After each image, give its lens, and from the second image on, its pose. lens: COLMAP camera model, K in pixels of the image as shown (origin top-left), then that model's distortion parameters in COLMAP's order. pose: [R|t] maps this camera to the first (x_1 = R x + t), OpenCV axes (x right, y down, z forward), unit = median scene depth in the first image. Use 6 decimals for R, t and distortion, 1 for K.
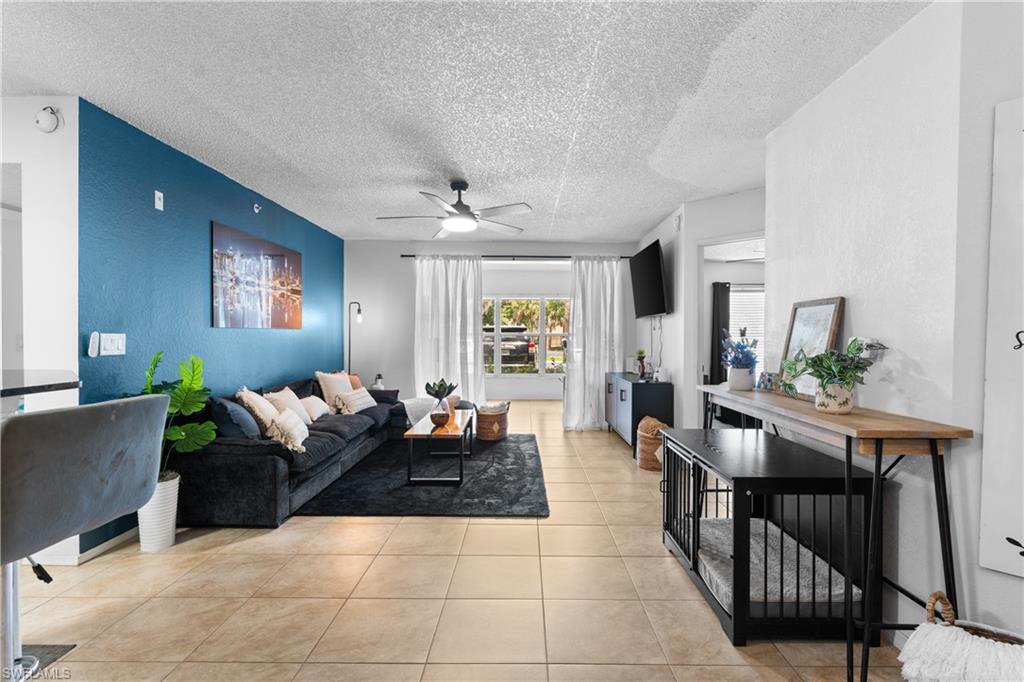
lens RADIAL K [[489.1, 0, 522.1], [0, 489.1, 340.9], [0, 0, 1]] dist [0.000705, 0.000941]
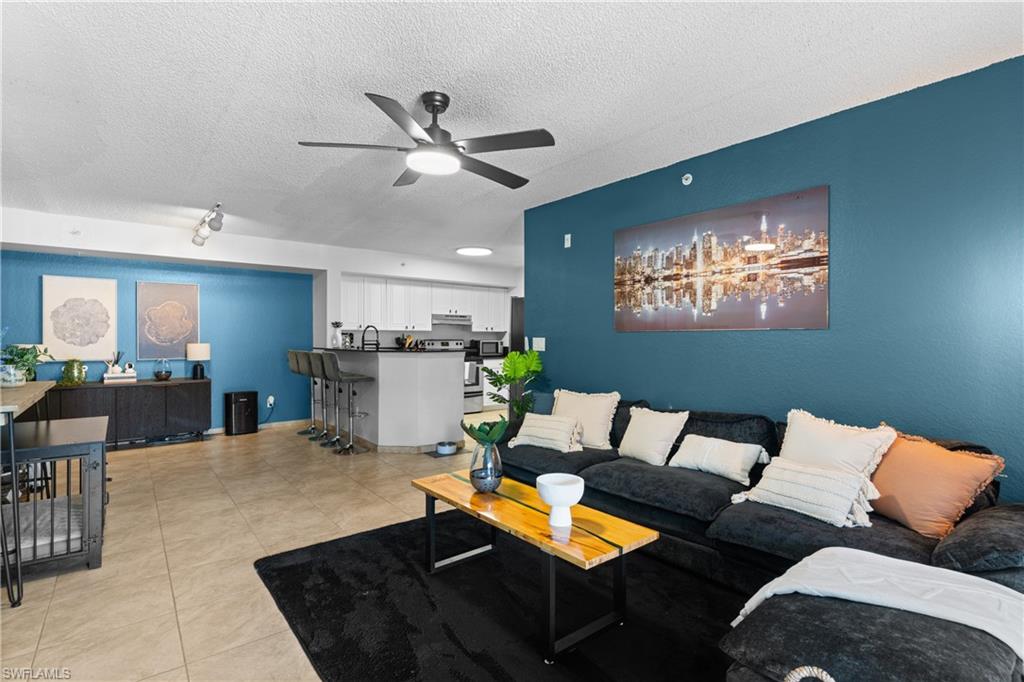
lens RADIAL K [[489.1, 0, 514.6], [0, 489.1, 342.5], [0, 0, 1]] dist [0.000705, 0.000941]
pose [[-0.779246, 0.000141, -0.626718, 0.184769], [-0.012926, 0.999784, 0.016296, -0.017344], [0.626585, 0.020800, -0.779075, 1.564214]]
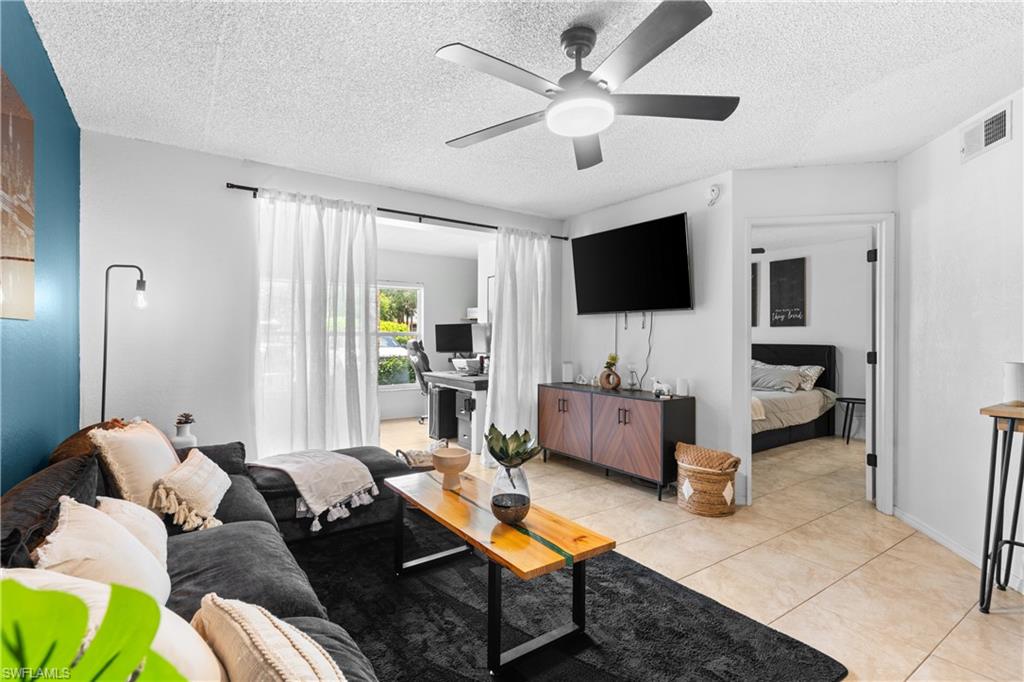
lens RADIAL K [[489.1, 0, 508.8], [0, 489.1, 337.9], [0, 0, 1]] dist [0.000705, 0.000941]
pose [[0.823698, -0.001820, 0.567025, -0.473396], [0.003978, 0.999989, -0.002570, -0.010775], [-0.567014, 0.004373, 0.823696, 0.629014]]
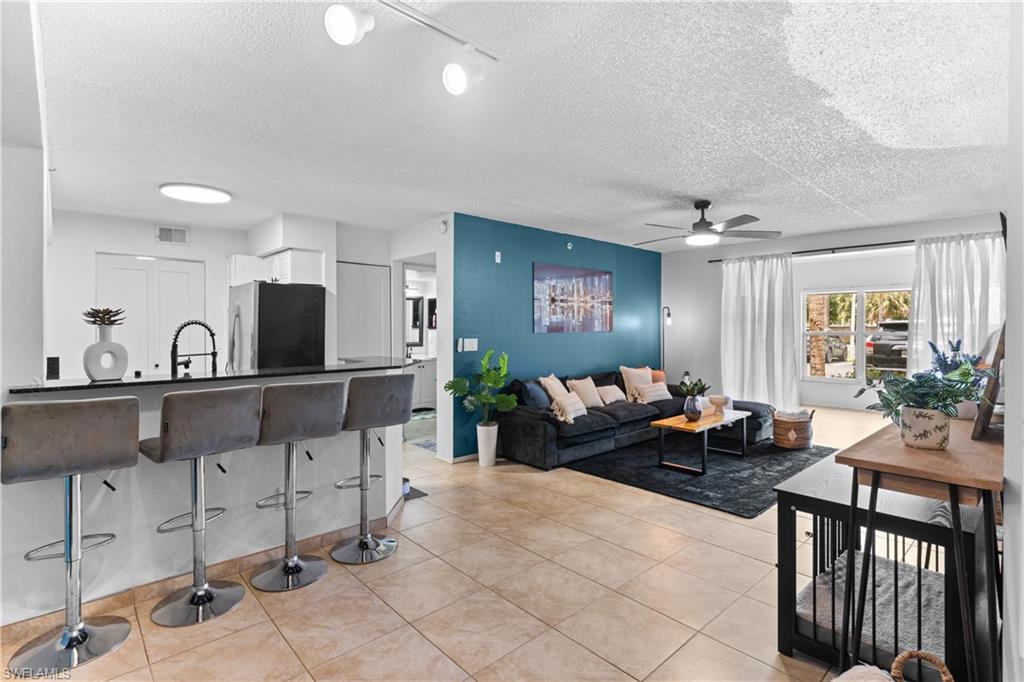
lens RADIAL K [[489.1, 0, 508.7], [0, 489.1, 329.4], [0, 0, 1]] dist [0.000705, 0.000941]
pose [[0.674773, -0.002409, -0.738021, 0.390406], [-0.005049, 0.999956, -0.007880, -0.024663], [0.738008, 0.009044, 0.674732, -0.063163]]
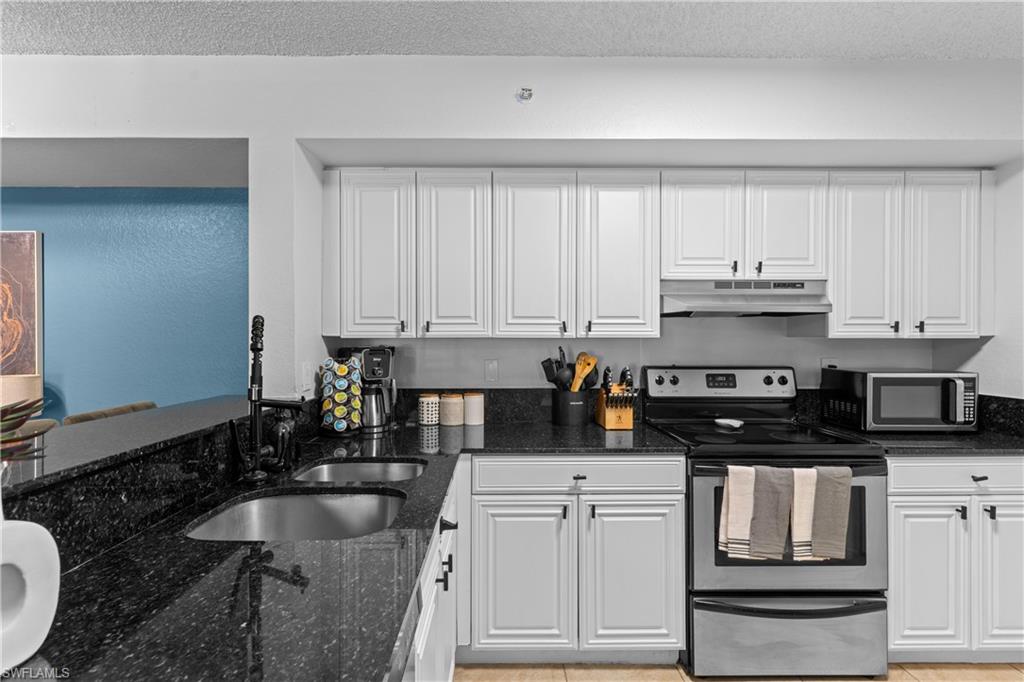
lens RADIAL K [[489.1, 0, 500.6], [0, 489.1, 338.8], [0, 0, 1]] dist [0.000705, 0.000941]
pose [[-0.999969, -0.004560, -0.006388, -0.587399], [-0.004594, 0.999976, 0.005278, -0.028305], [0.006363, 0.005307, -0.999966, 0.404027]]
